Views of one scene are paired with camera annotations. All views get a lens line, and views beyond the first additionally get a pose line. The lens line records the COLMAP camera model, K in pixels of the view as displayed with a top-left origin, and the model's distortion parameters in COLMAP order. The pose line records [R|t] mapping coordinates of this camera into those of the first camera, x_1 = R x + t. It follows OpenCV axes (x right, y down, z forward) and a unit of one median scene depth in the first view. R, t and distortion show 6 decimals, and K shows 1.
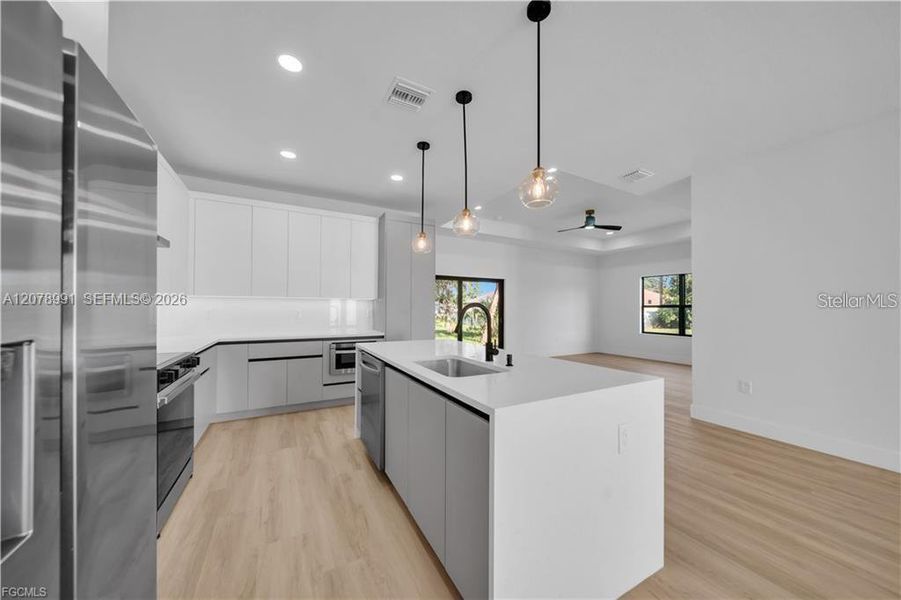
lens RADIAL K [[316.7, 0, 449.1], [0, 316.7, 304.3], [0, 0, 1]] dist [0.000249, -0.000016]
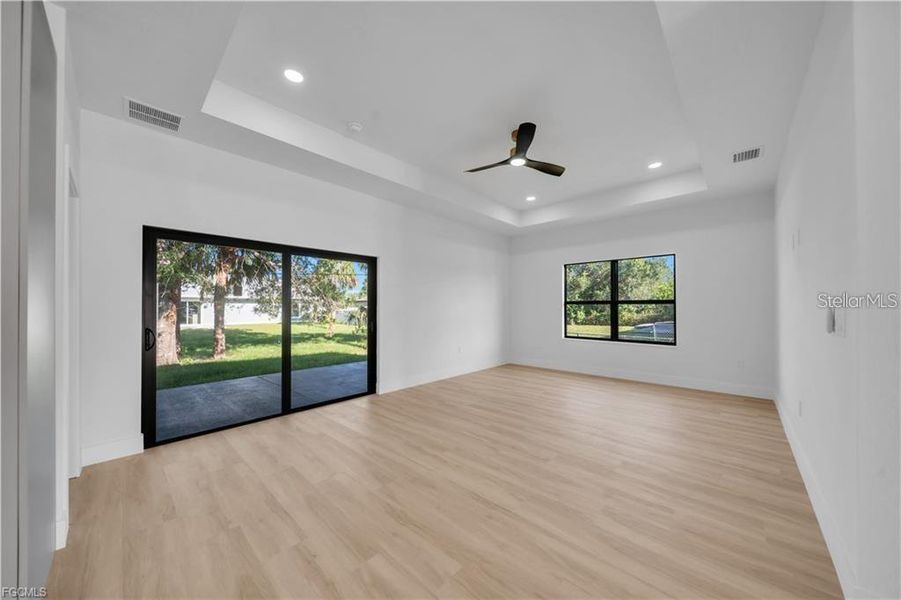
lens RADIAL K [[306.1, 0, 450.5], [0, 306.1, 300.0], [0, 0, 1]] dist [-0.001507, -0.000146]
pose [[0.949696, 0.001252, 0.313170, 0.127425], [0.000948, 0.999976, -0.006875, 0.005299], [-0.313172, 0.006826, 0.949672, 0.419254]]
